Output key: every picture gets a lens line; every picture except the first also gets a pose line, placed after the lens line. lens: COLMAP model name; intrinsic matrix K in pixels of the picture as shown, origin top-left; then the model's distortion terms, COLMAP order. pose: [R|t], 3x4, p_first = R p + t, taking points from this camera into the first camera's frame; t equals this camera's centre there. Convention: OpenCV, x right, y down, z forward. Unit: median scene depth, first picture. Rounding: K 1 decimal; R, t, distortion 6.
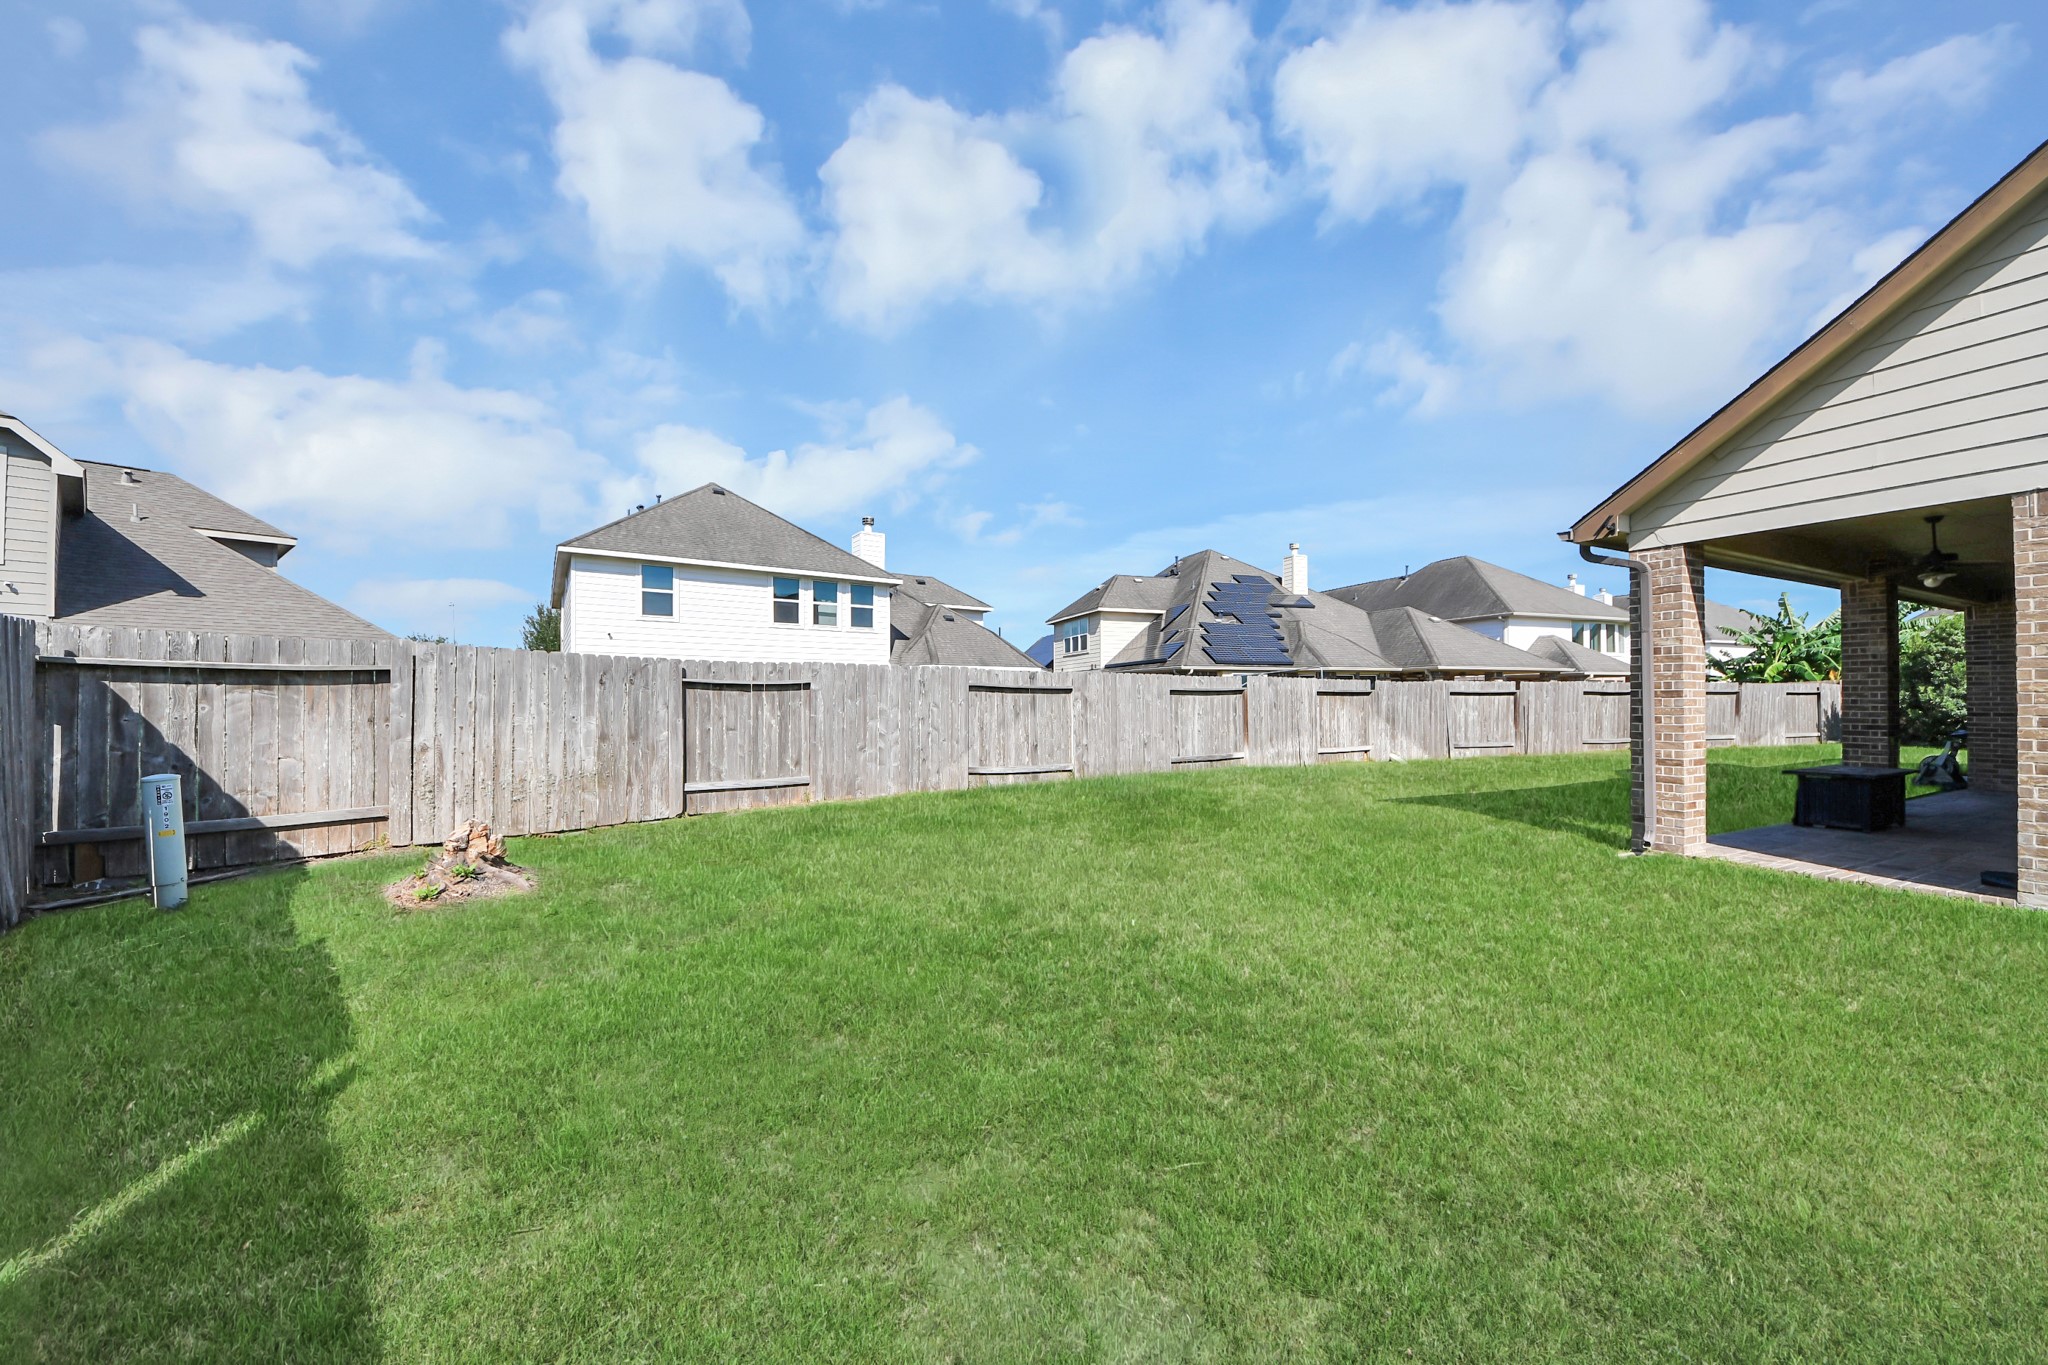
lens RADIAL K [[760.1, 0, 1081.9], [0, 760.1, 675.8], [0, 0, 1]] dist [0.000701, -0.004961]
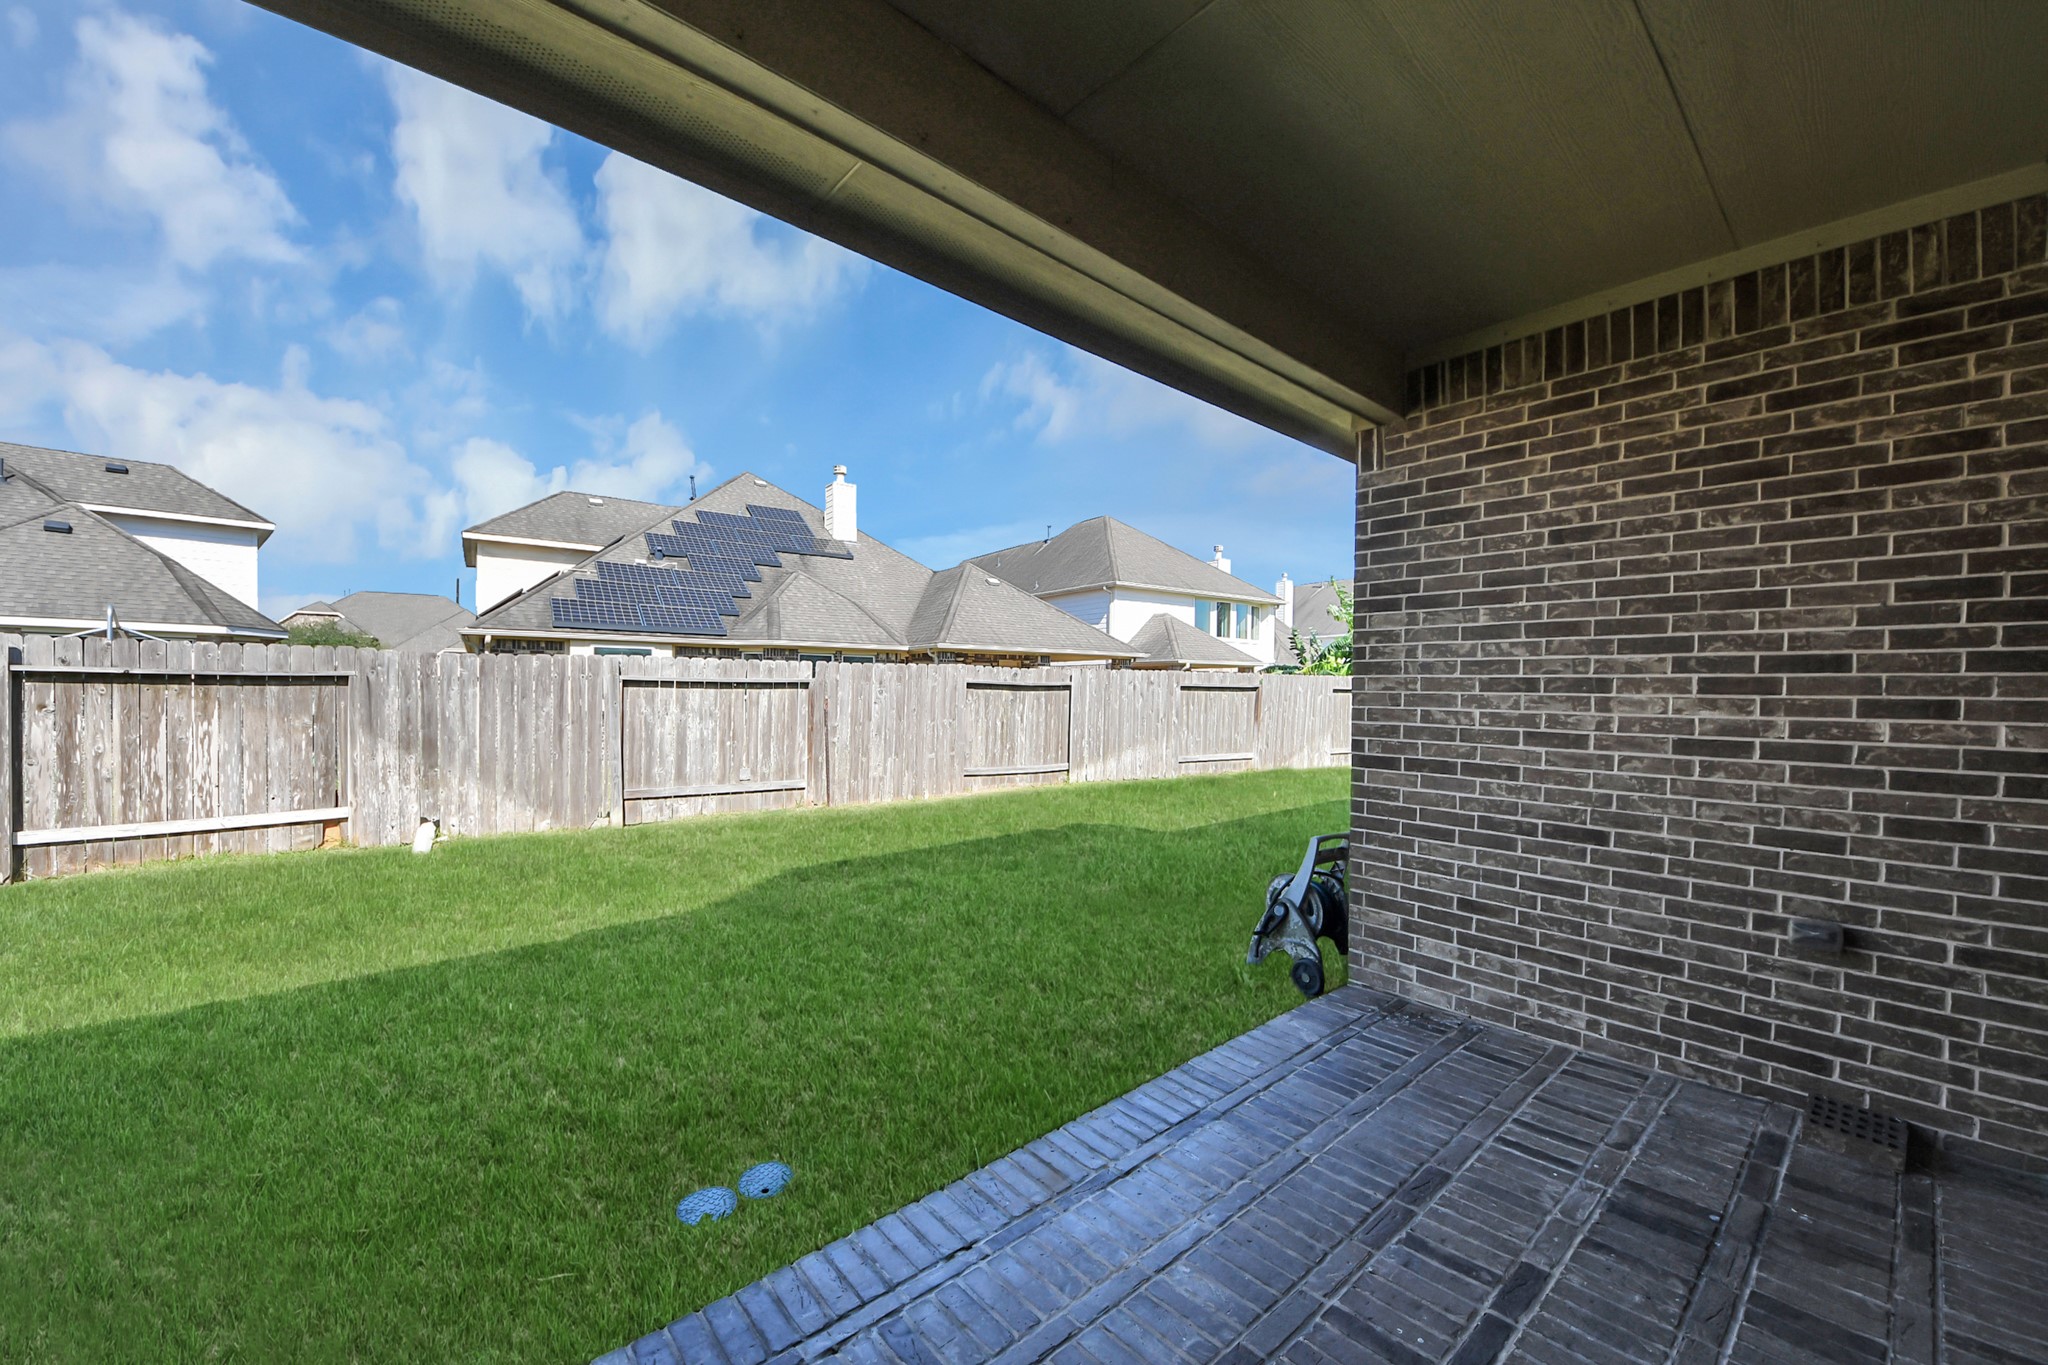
lens RADIAL K [[762.3, 0, 1005.7], [0, 762.3, 699.0], [0, 0, 1]] dist [-0.011345, 0.002468]
pose [[0.999697, 0.005142, 0.024052, 0.561544], [-0.005301, 0.999965, 0.006547, -0.041849], [-0.024018, -0.006673, 0.999689, 0.084951]]
